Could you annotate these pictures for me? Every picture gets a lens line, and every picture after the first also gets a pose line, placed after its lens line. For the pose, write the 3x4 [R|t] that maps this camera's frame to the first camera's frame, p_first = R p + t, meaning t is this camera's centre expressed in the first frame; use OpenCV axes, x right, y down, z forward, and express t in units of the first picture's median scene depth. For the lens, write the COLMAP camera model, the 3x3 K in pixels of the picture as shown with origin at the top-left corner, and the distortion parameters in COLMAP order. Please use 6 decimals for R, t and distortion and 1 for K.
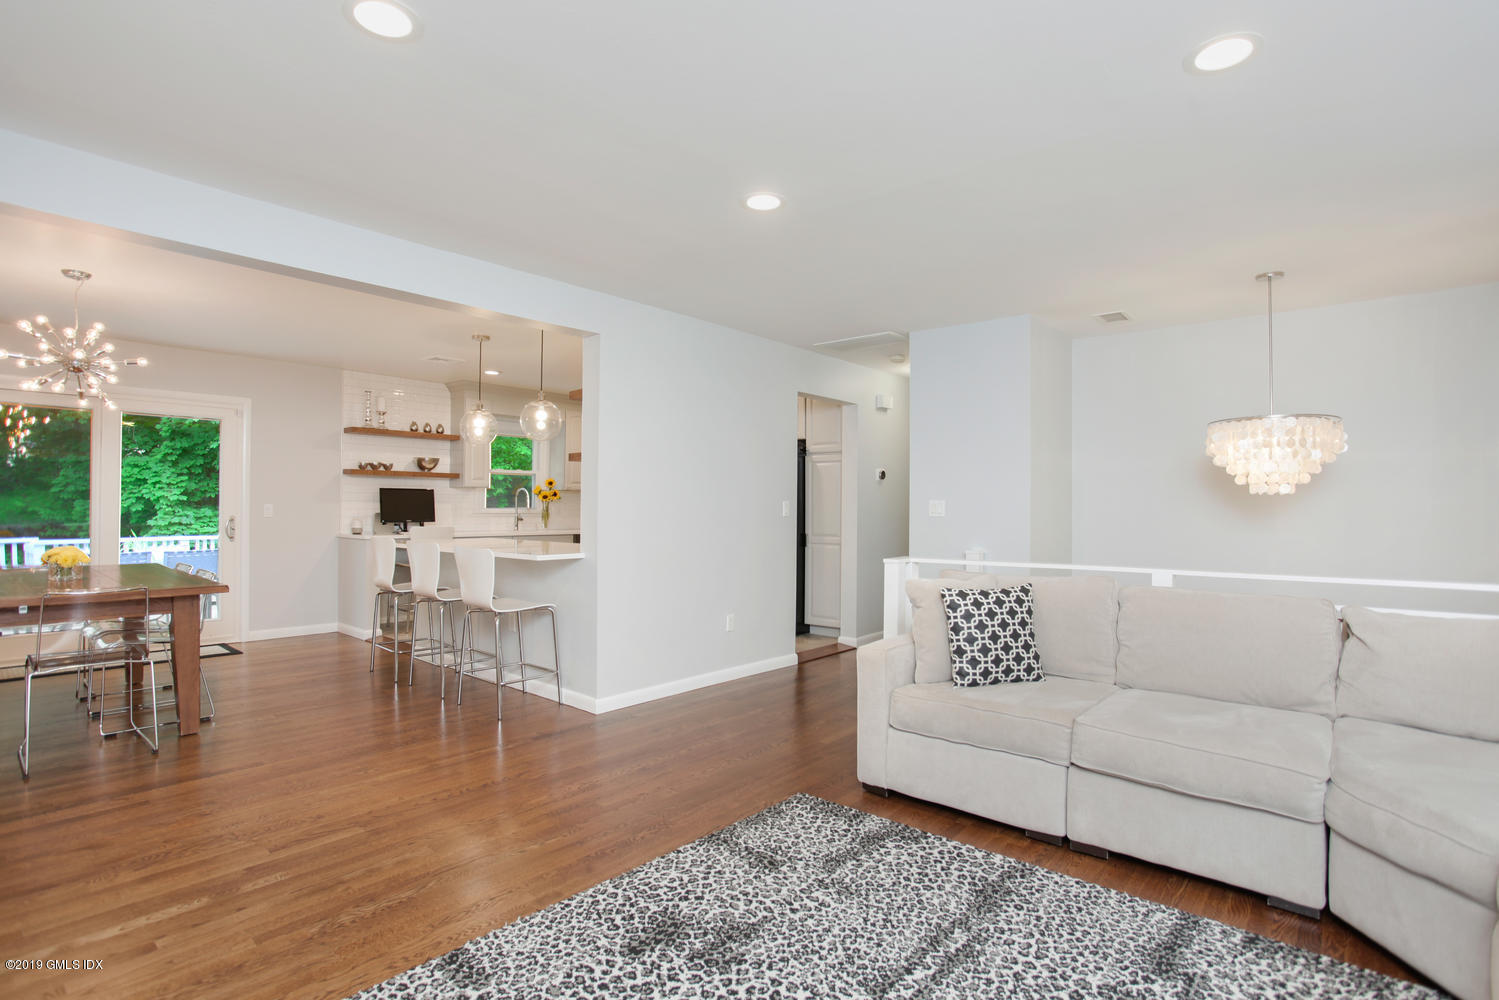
lens RADIAL K [[735.1, 0, 745.8], [0, 735.1, 503.6], [0, 0, 1]] dist [-0.075538, 0.031351]
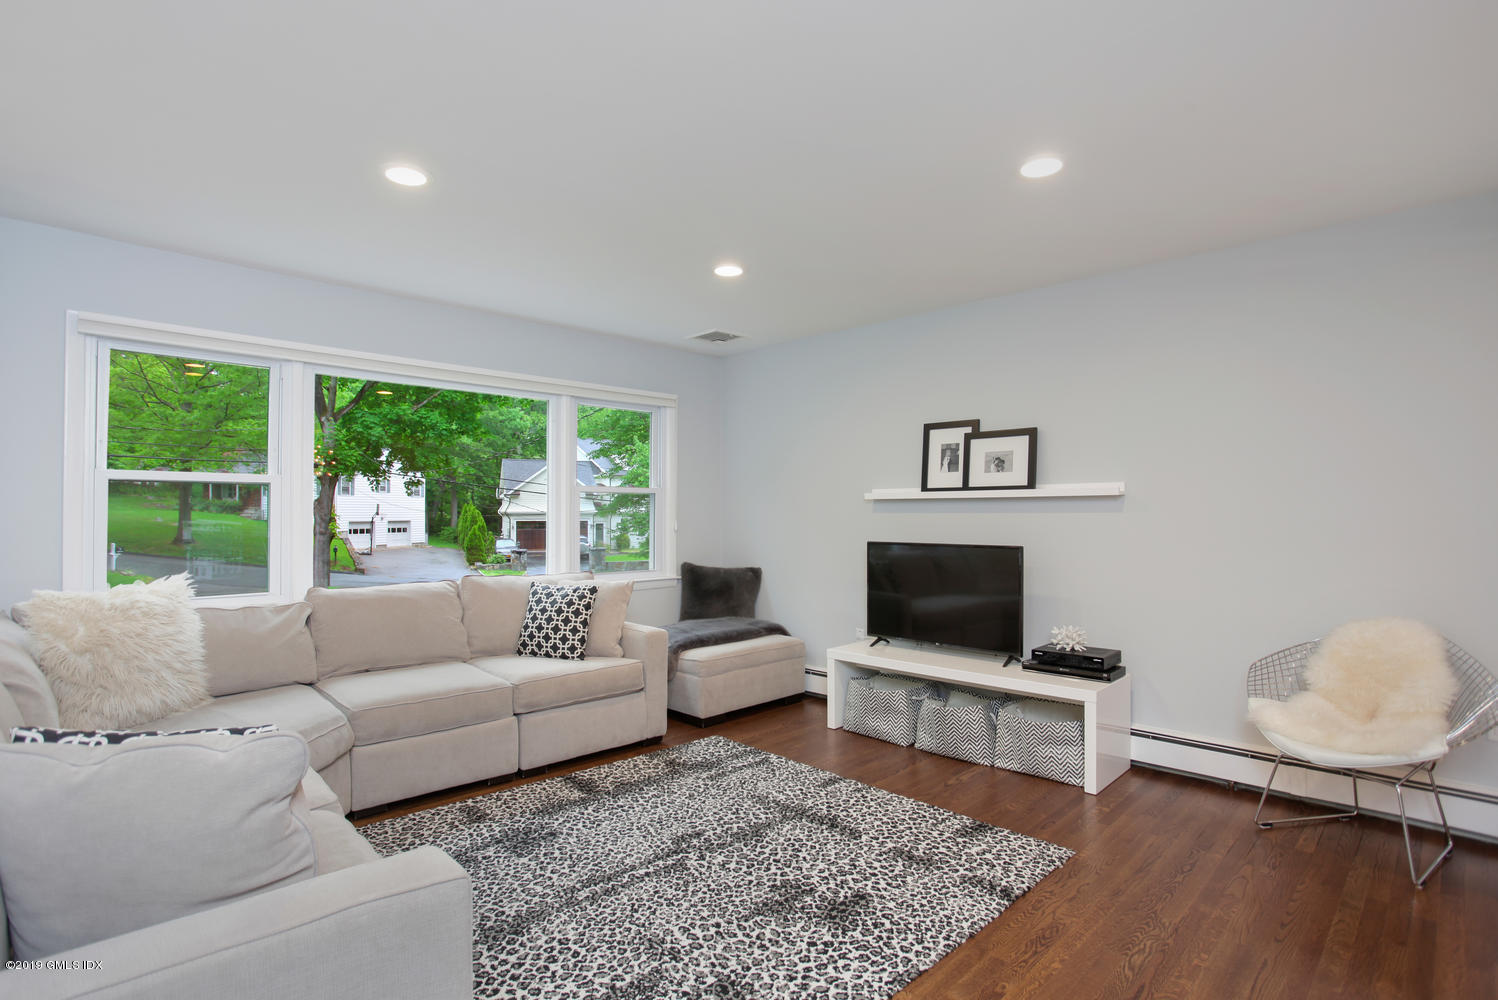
lens RADIAL K [[734.6, 0, 745.3], [0, 734.6, 503.6], [0, 0, 1]] dist [-0.075538, 0.031351]
pose [[-0.996216, -0.003934, 0.086822, -0.057759], [-0.005700, 0.999782, -0.020103, -0.008967], [-0.086724, -0.020522, -0.996021, 1.985305]]
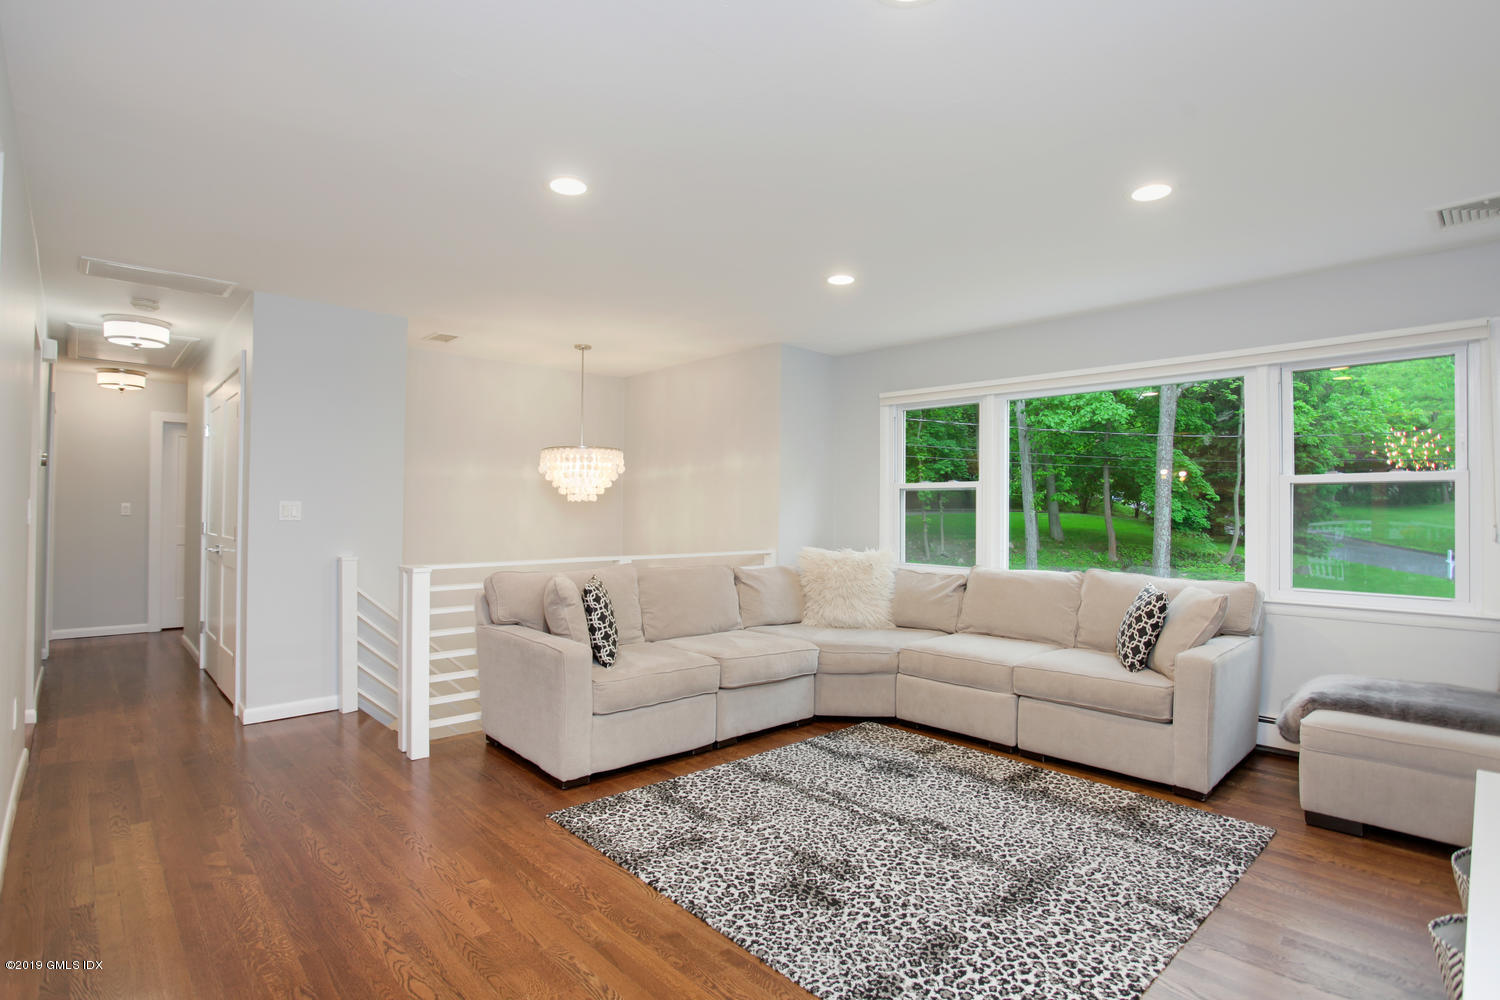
lens RADIAL K [[735.6, 0, 746.3], [0, 735.6, 503.6], [0, 0, 1]] dist [-0.075538, 0.031351]
pose [[0.109553, 0.007992, 0.993949, -1.177705], [-0.013809, 0.999883, -0.006518, -0.006259], [-0.993885, -0.013011, 0.109650, 0.909022]]
